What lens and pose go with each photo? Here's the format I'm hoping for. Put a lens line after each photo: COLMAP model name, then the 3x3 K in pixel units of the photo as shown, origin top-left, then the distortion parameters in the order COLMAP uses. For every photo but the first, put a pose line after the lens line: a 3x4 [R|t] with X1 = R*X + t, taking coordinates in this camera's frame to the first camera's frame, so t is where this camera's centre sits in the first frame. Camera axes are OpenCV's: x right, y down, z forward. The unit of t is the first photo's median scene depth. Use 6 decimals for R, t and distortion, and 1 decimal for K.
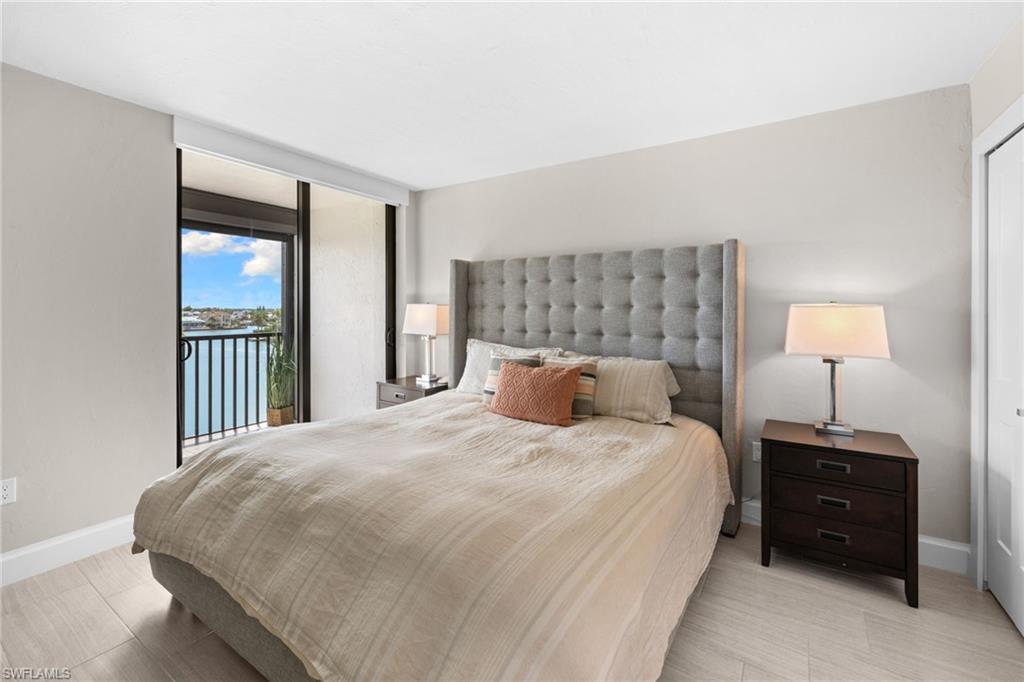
lens RADIAL K [[430.8, 0, 505.5], [0, 430.8, 321.9], [0, 0, 1]] dist [0.002847, 0.000319]
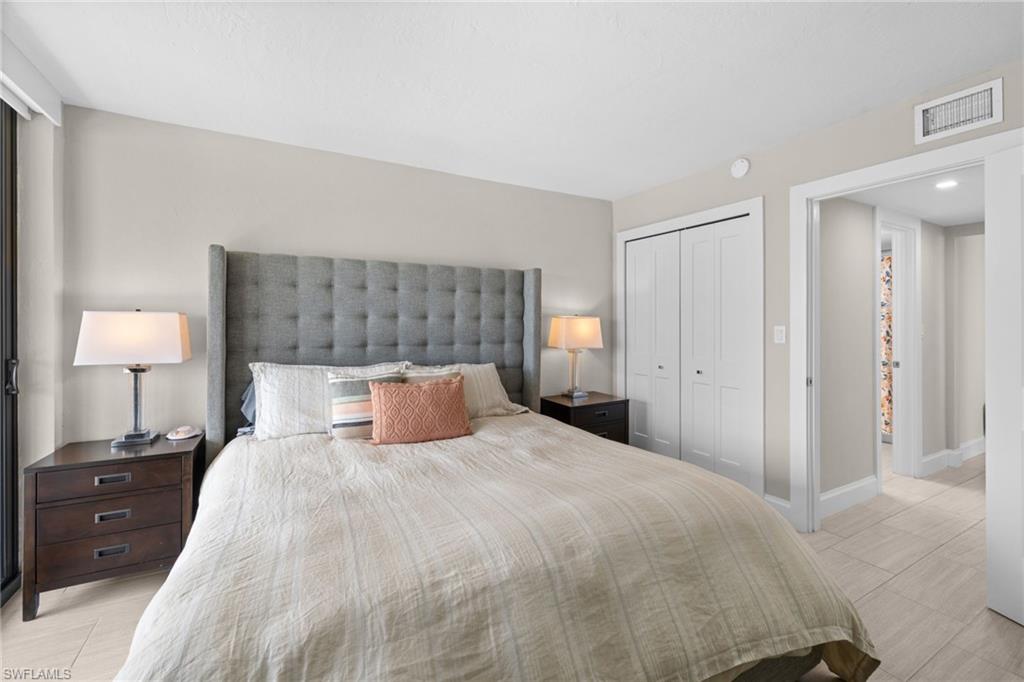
lens RADIAL K [[430.8, 0, 505.5], [0, 430.8, 321.9], [0, 0, 1]] dist [0.002847, 0.000319]
pose [[0.471201, -0.006726, 0.882000, -0.637148], [0.026237, 0.999635, -0.006394, -0.014358], [-0.881635, 0.026154, 0.471206, 0.387272]]
